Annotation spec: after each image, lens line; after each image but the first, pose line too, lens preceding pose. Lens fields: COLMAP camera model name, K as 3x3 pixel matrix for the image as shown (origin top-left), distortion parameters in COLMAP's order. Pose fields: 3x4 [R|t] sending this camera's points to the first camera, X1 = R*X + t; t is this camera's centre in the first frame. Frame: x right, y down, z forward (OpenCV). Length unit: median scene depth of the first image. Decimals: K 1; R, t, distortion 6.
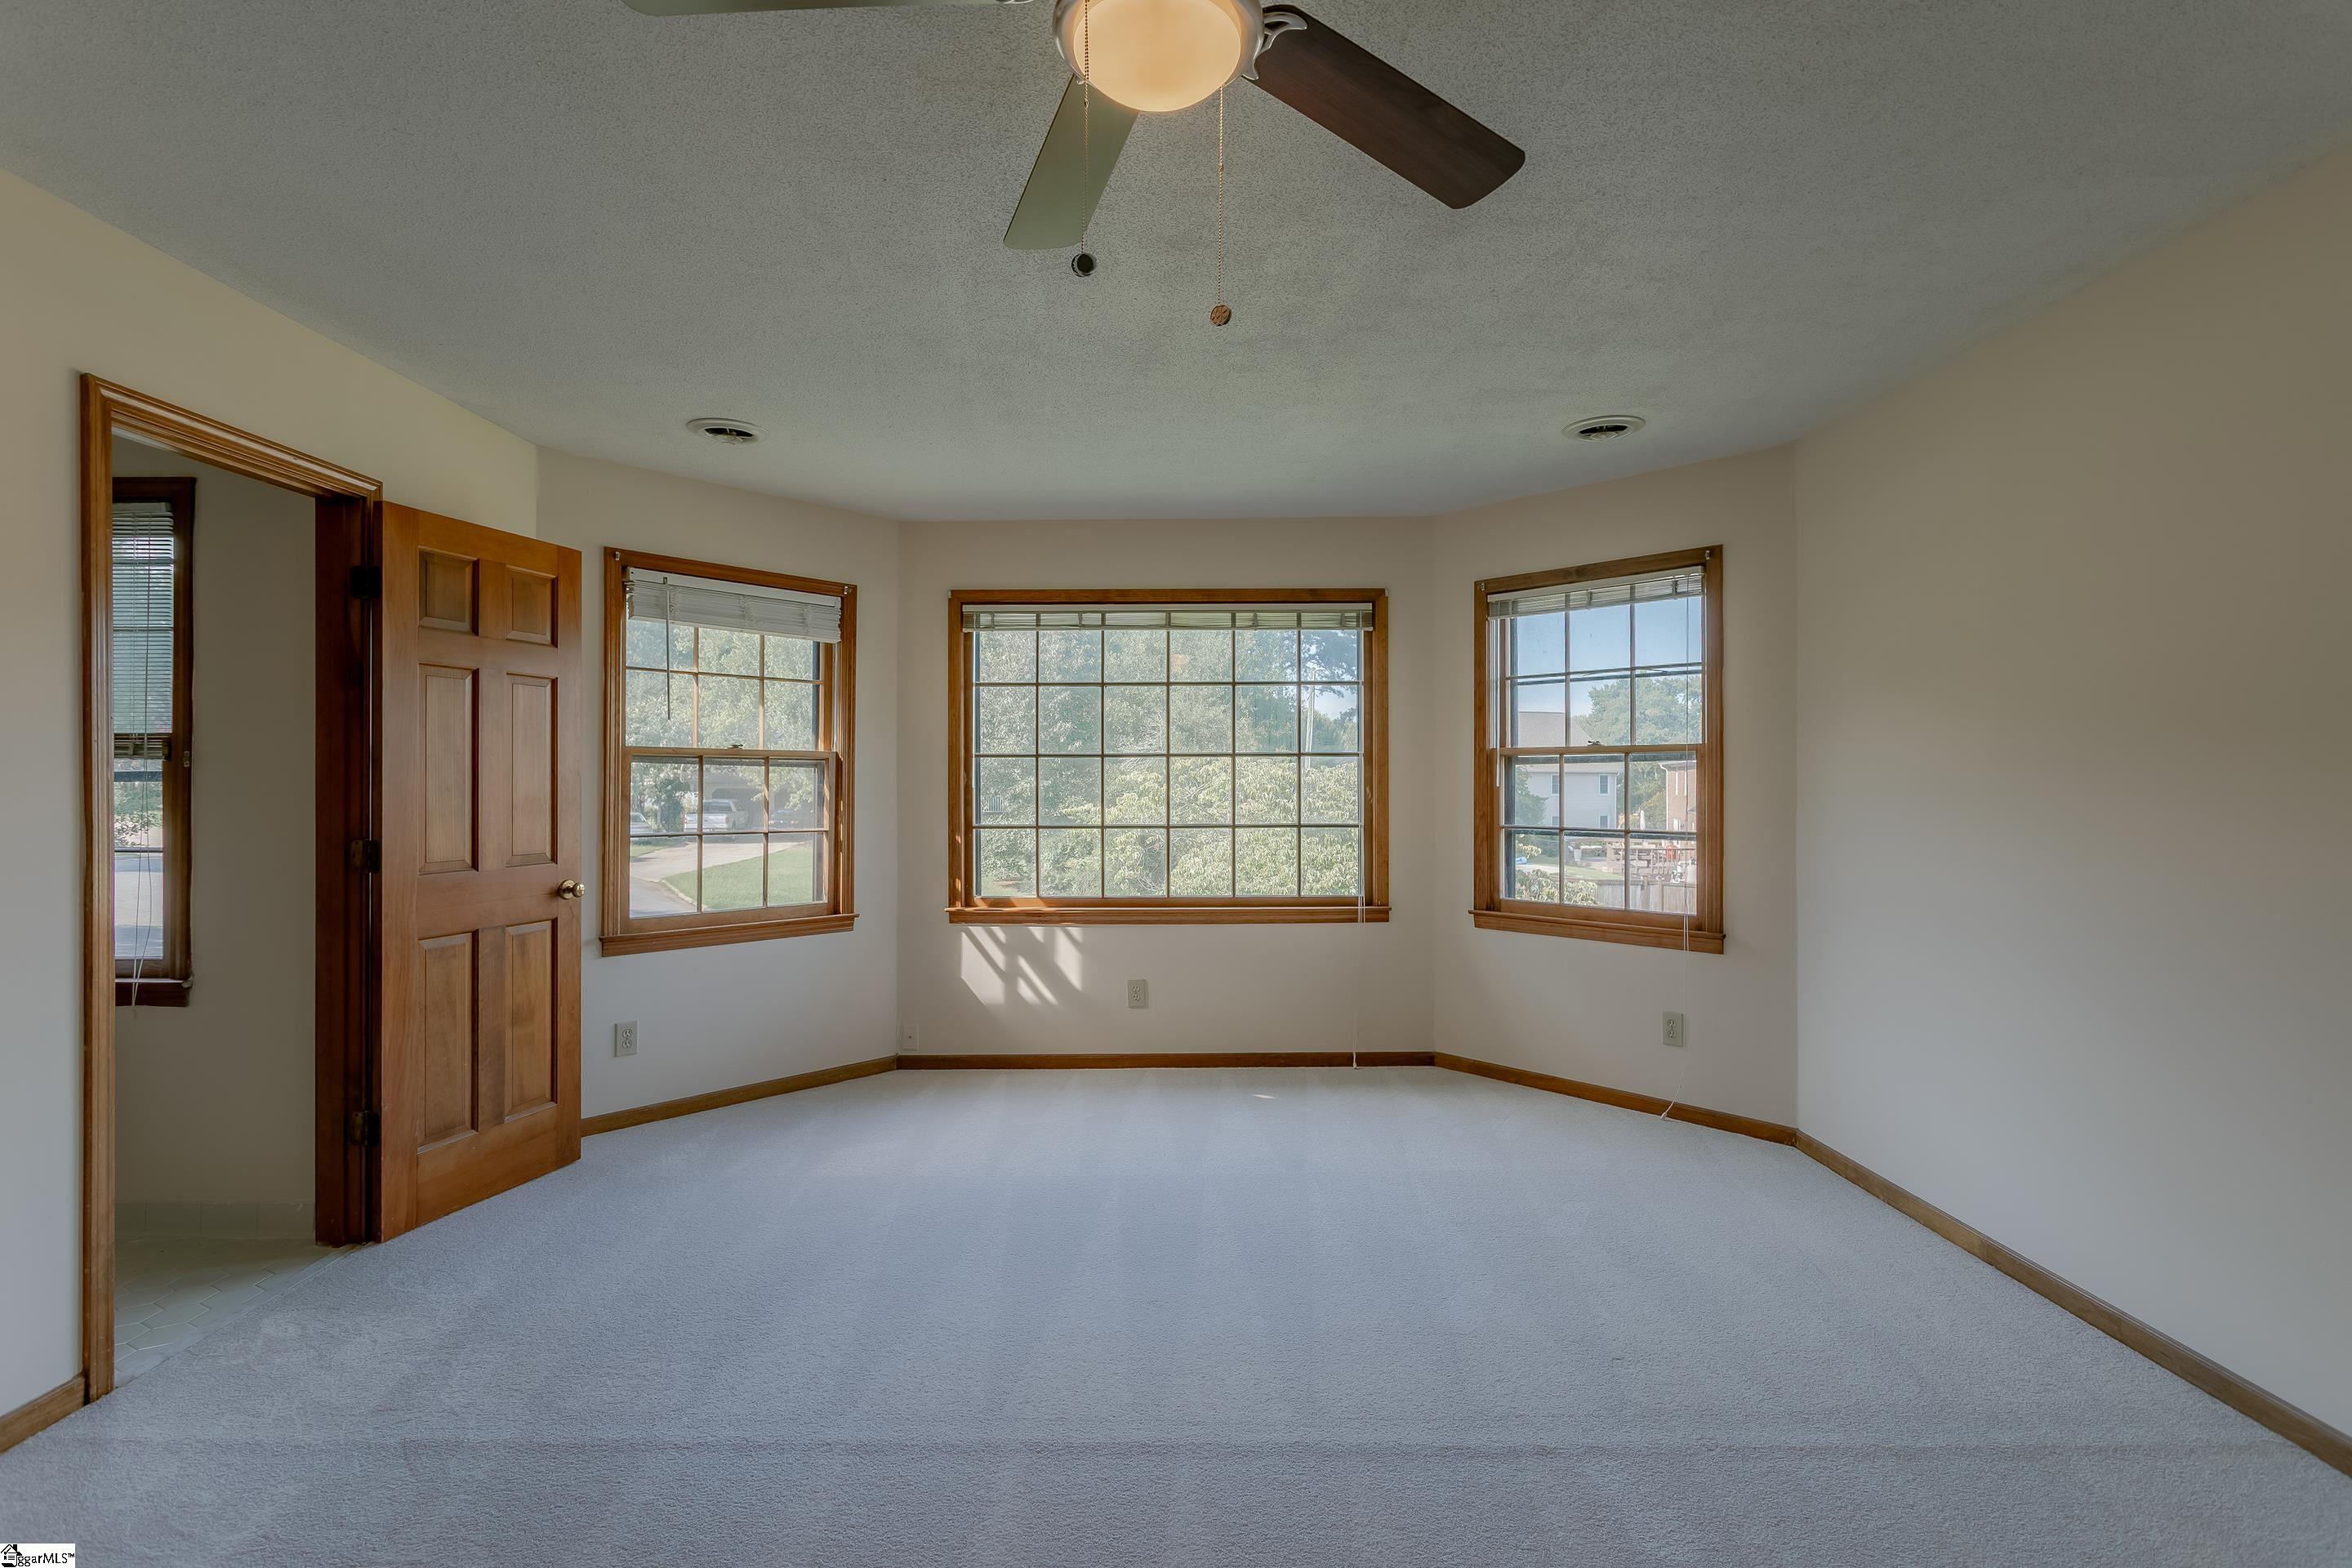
lens RADIAL K [[1119.0, 0, 1193.2], [0, 1119.0, 794.6], [0, 0, 1]] dist [-0.014280, 0.004589]
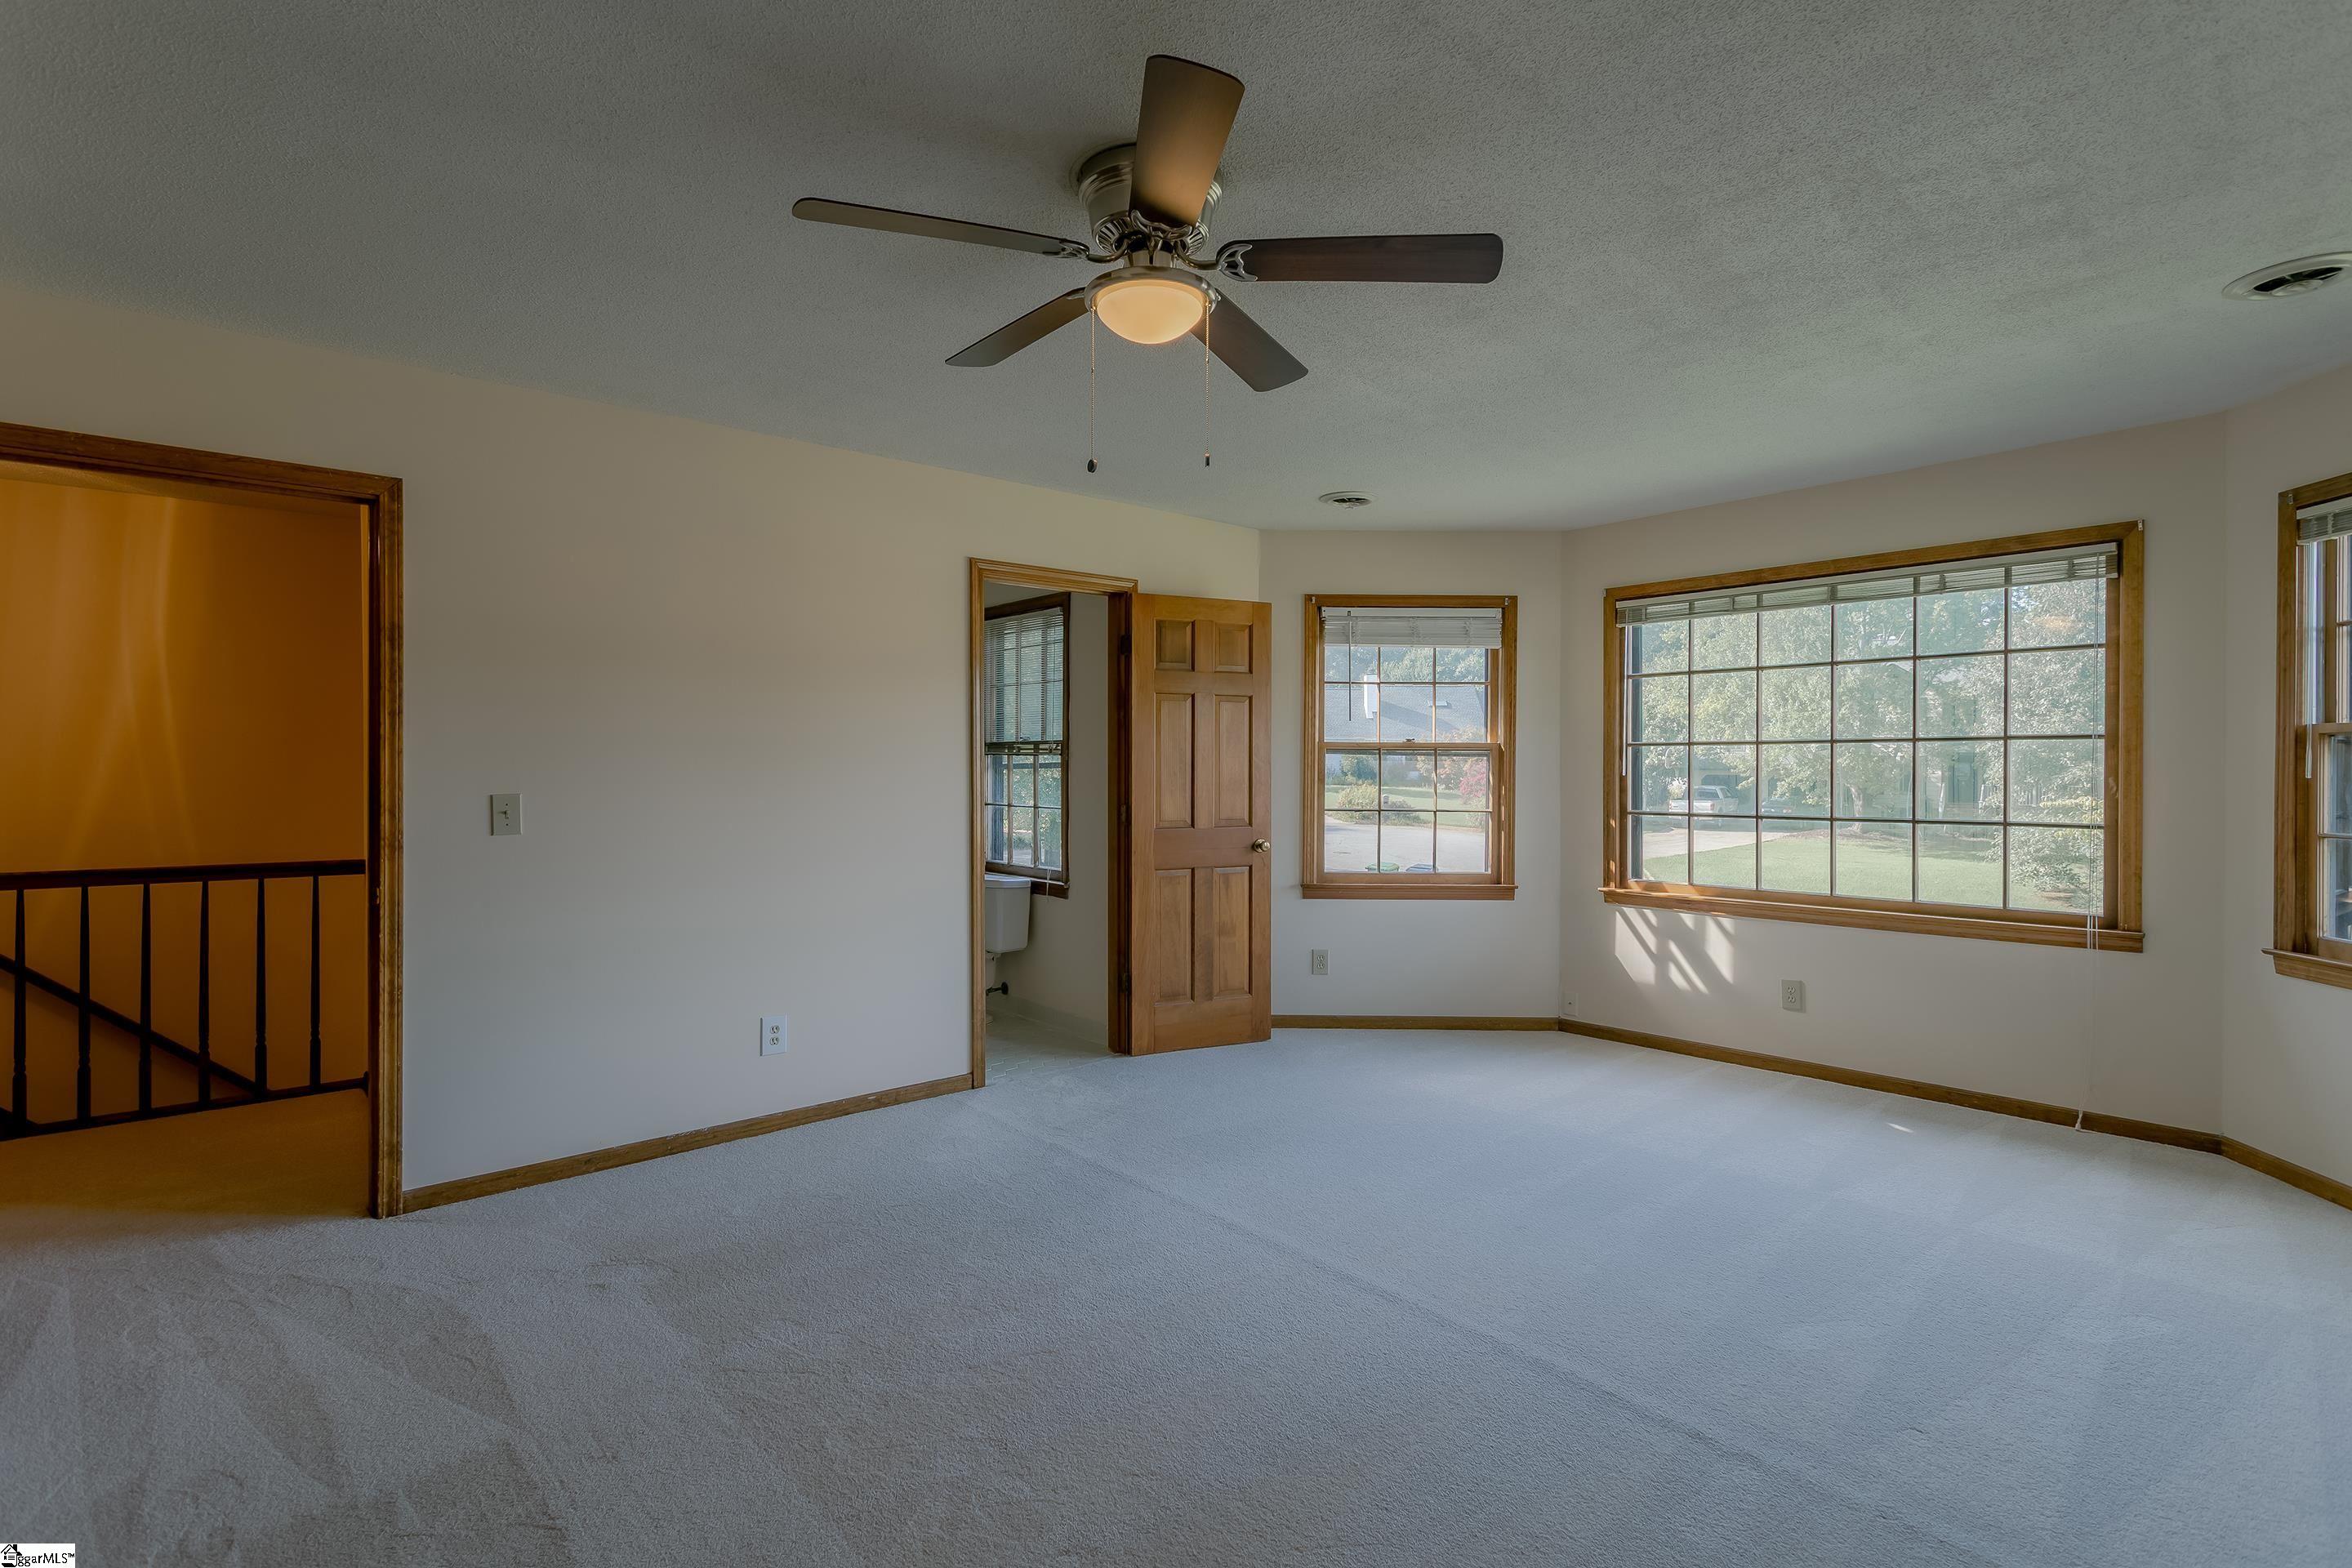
lens RADIAL K [[1119.0, 0, 1169.2], [0, 1119.0, 797.1], [0, 0, 1]] dist [-0.014280, 0.004589]
pose [[0.653371, 0.021568, -0.756731, 0.332555], [-0.010482, 0.999756, 0.019443, -0.001508], [0.756965, -0.004771, 0.653437, -0.007759]]
